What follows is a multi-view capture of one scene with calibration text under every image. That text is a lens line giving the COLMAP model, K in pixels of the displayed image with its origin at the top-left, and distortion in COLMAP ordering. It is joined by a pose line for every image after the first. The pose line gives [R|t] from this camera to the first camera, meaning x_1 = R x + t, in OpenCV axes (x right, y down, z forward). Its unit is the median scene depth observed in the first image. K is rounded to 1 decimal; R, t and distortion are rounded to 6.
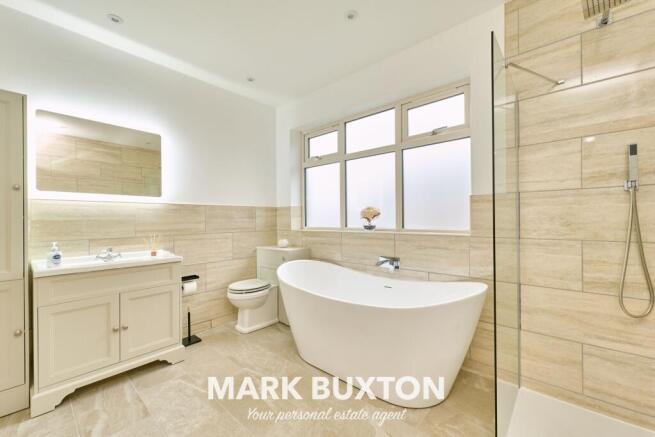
lens RADIAL K [[267.4, 0, 329.1], [0, 267.4, 218.3], [0, 0, 1]] dist [-0.000044, -0.000473]
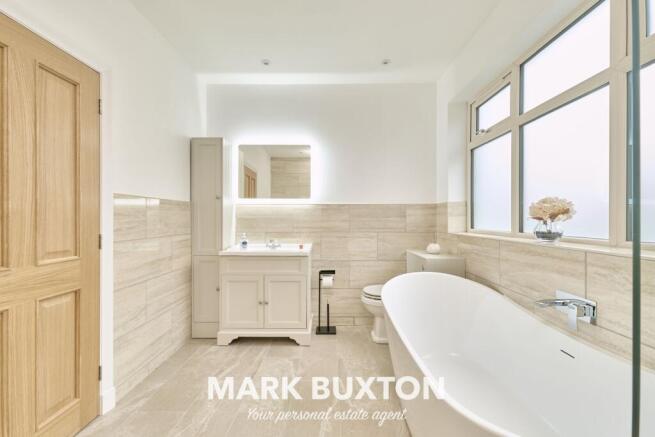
lens RADIAL K [[267.4, 0, 326.2], [0, 267.4, 218.1], [0, 0, 1]] dist [-0.000044, -0.000473]
pose [[0.646586, 0.009165, -0.762786, 0.280557], [-0.003708, 0.999954, 0.008871, -0.004763], [0.762832, -0.002908, 0.646590, 0.284696]]
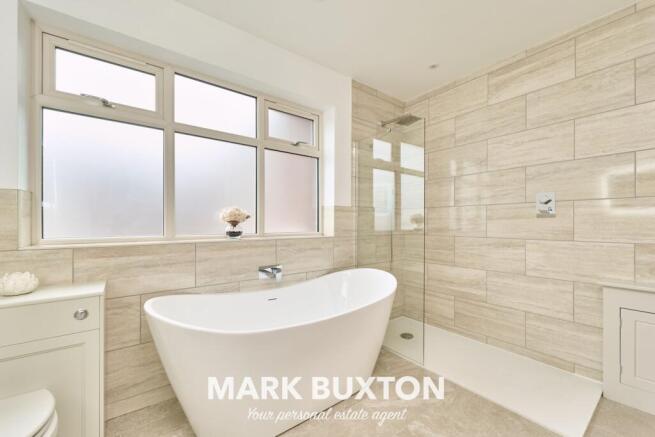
lens RADIAL K [[267.4, 0, 329.4], [0, 267.4, 220.4], [0, 0, 1]] dist [-0.000044, -0.000473]
pose [[0.185172, 0.008097, 0.982673, -0.572434], [-0.016530, 0.999850, -0.005123, -0.005259], [-0.982567, -0.015295, 0.185279, 0.584952]]
